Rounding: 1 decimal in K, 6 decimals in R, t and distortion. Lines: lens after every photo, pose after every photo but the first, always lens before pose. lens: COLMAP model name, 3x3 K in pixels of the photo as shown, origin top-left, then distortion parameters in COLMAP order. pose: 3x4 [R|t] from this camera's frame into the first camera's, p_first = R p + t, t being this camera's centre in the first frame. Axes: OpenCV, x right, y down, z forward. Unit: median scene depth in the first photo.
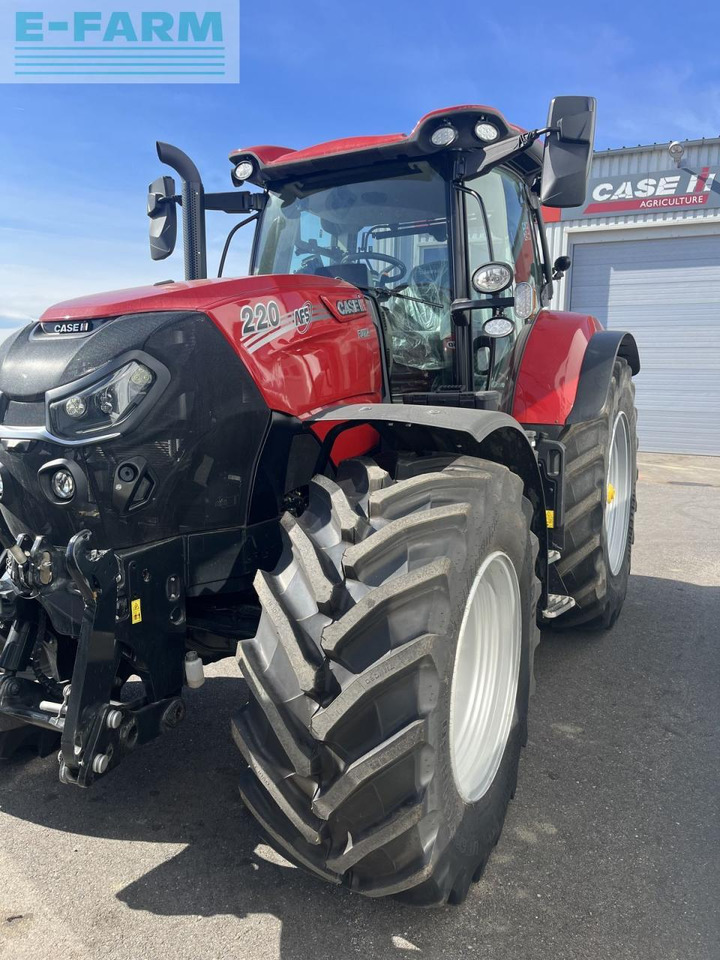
lens RADIAL K [[729.4, 0, 360.0], [0, 729.4, 480.0], [0, 0, 1]] dist [-0.004898, -0.005676]
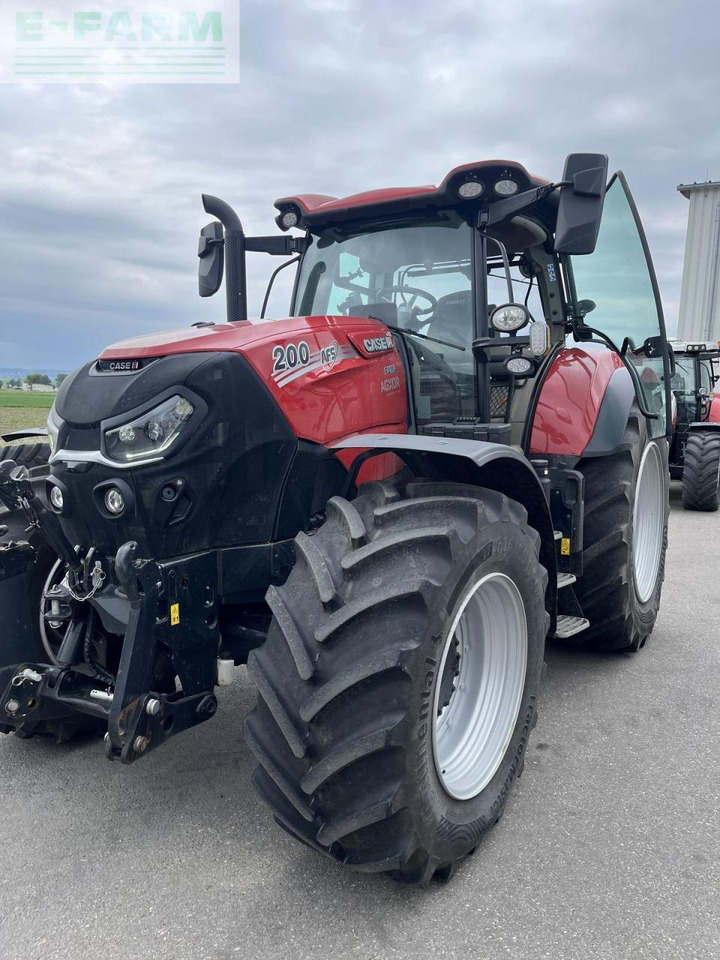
lens RADIAL K [[706.5, 0, 363.1], [0, 706.5, 488.4], [0, 0, 1]] dist [-0.022098, -0.002006]
pose [[0.998704, 0.013239, -0.049152, 0.024898], [-0.014584, 0.999526, -0.027102, 0.006661], [0.048770, 0.027783, 0.998424, -0.057477]]
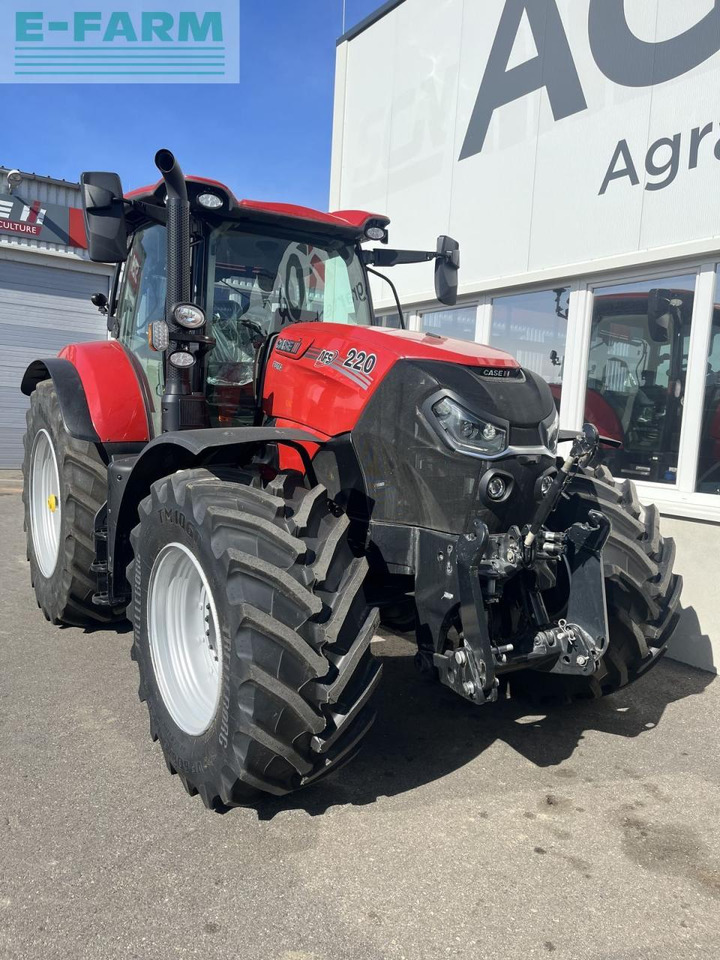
lens RADIAL K [[729.4, 0, 360.0], [0, 729.4, 480.0], [0, 0, 1]] dist [-0.004898, -0.005676]
pose [[0.478886, -0.055052, 0.876149, -0.573643], [0.074643, 0.996971, 0.021846, -0.017649], [-0.874698, 0.054936, 0.481545, 0.193547]]
